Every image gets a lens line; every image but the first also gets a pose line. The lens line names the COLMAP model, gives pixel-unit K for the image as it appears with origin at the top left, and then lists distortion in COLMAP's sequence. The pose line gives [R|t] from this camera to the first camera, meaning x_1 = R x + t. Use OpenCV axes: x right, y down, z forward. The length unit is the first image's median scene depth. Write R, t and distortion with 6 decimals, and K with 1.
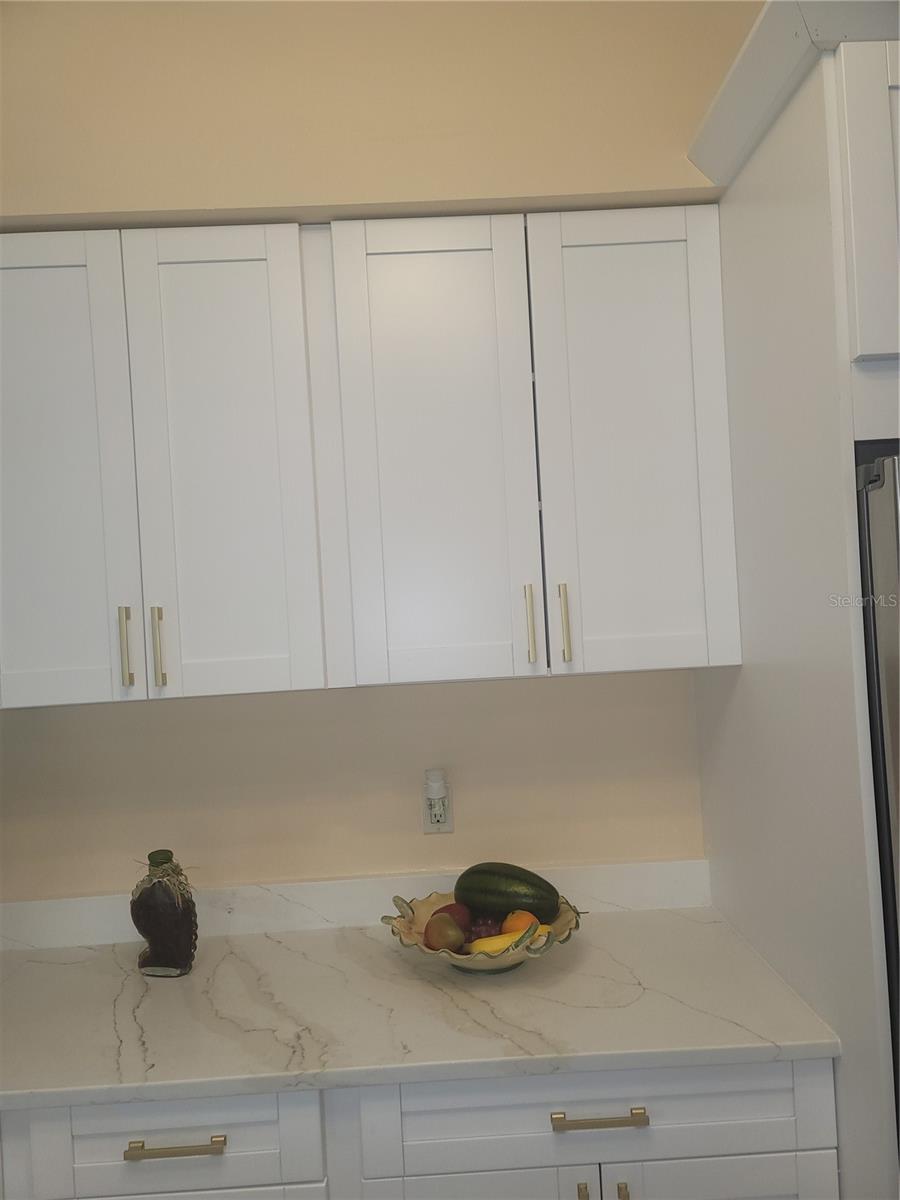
lens RADIAL K [[876.4, 0, 452.3], [0, 876.4, 611.9], [0, 0, 1]] dist [0.075139, -0.060134]
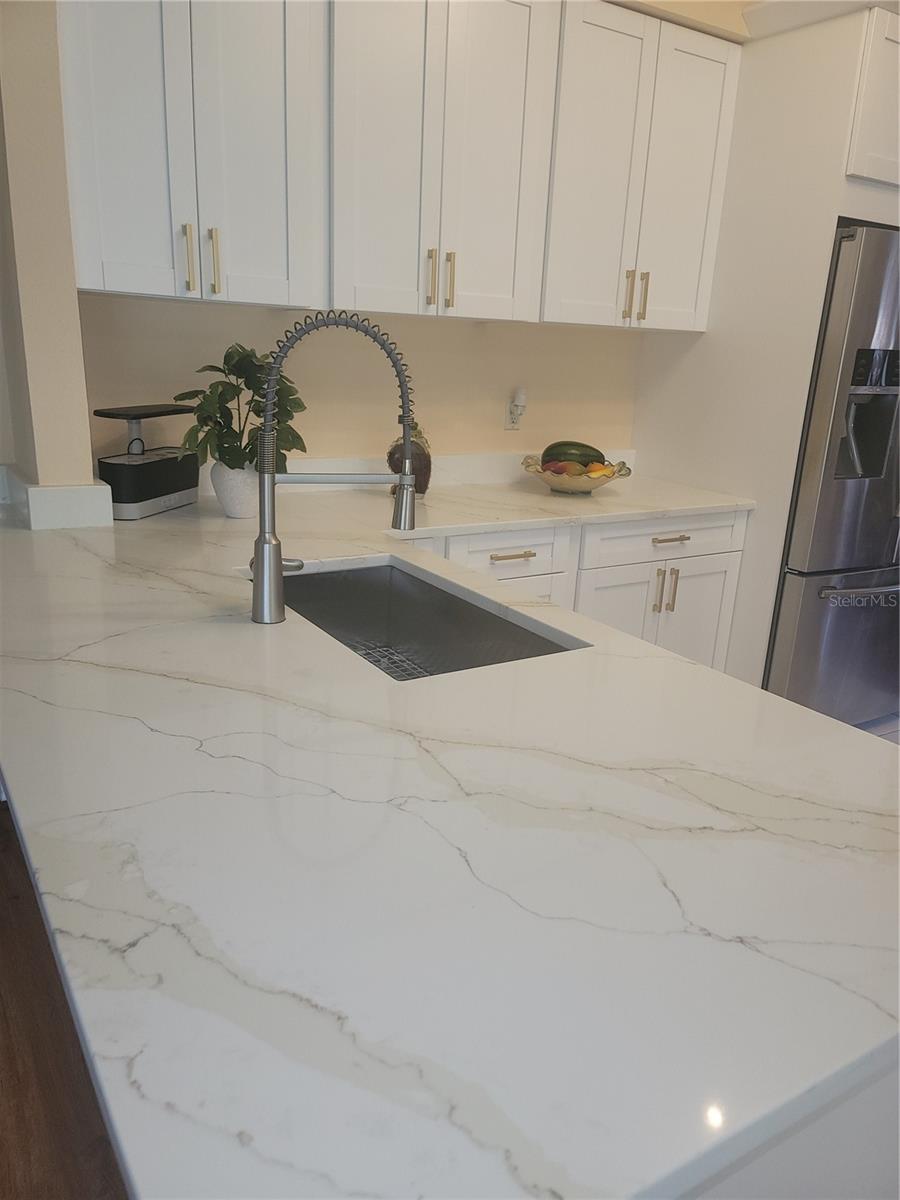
lens RADIAL K [[876.4, 0, 446.5], [0, 876.4, 611.7], [0, 0, 1]] dist [0.075139, -0.060134]
pose [[0.853086, -0.060393, 0.518263, -1.155754], [-0.093428, 0.959545, 0.265601, 0.181929], [-0.513337, -0.275001, 0.812933, -0.408978]]
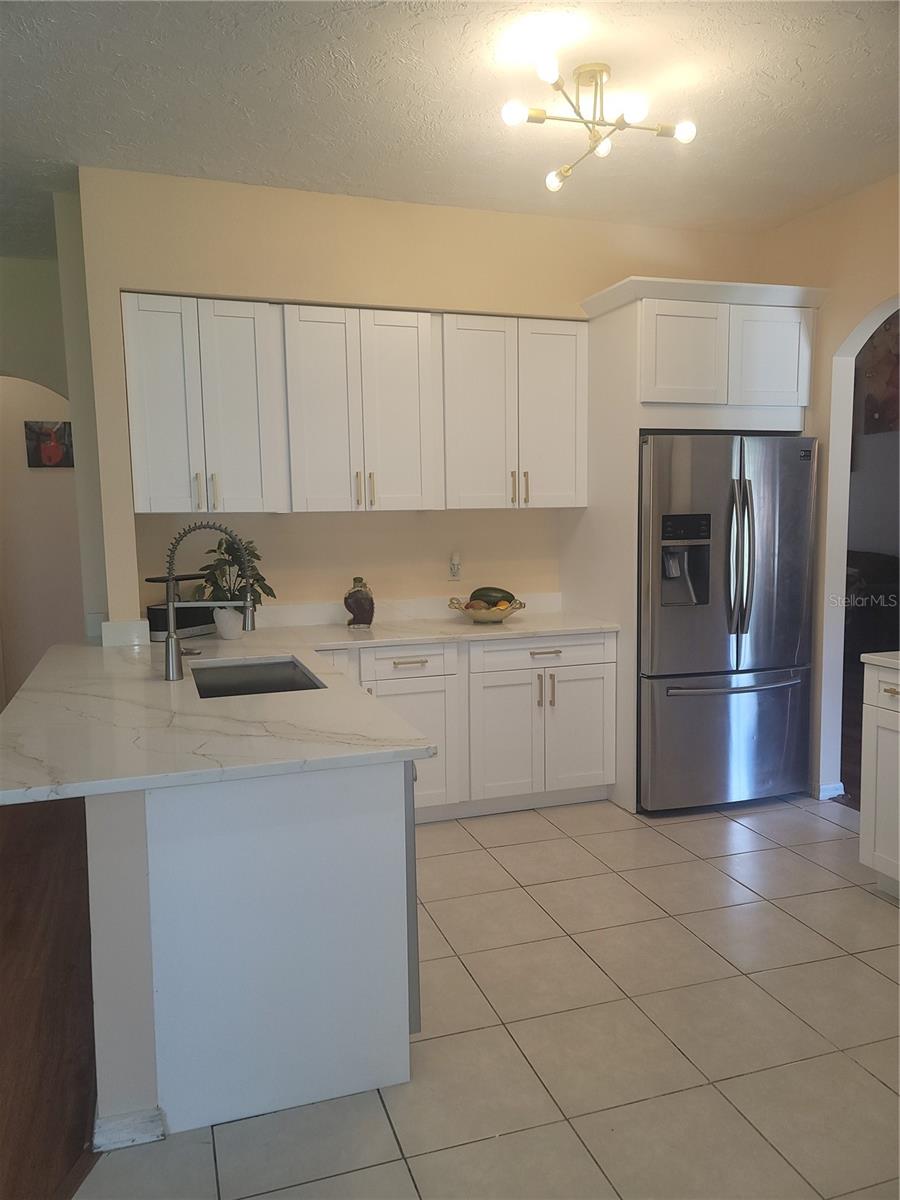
lens RADIAL K [[876.4, 0, 446.1], [0, 876.4, 613.8], [0, 0, 1]] dist [0.075139, -0.060134]
pose [[0.952960, 0.004407, 0.303064, -0.854253], [-0.036375, 0.994331, 0.099917, 0.129830], [-0.300905, -0.106241, 0.947718, -1.365084]]
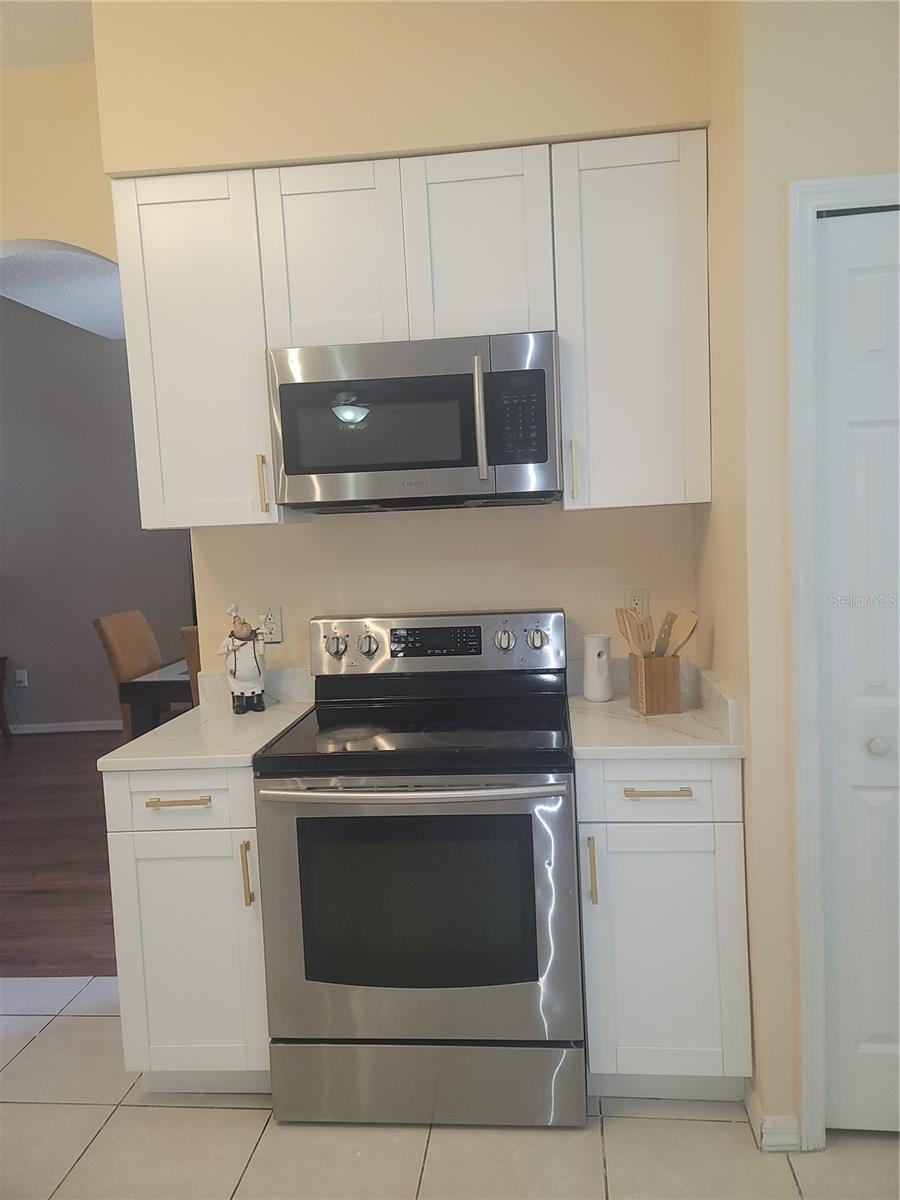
lens RADIAL K [[876.4, 0, 460.3], [0, 876.4, 595.7], [0, 0, 1]] dist [0.075139, -0.060134]
pose [[0.114620, -0.038034, 0.992681, -0.606990], [0.041202, 0.998589, 0.033503, 0.121073], [-0.992555, 0.037060, 0.116026, -0.506867]]
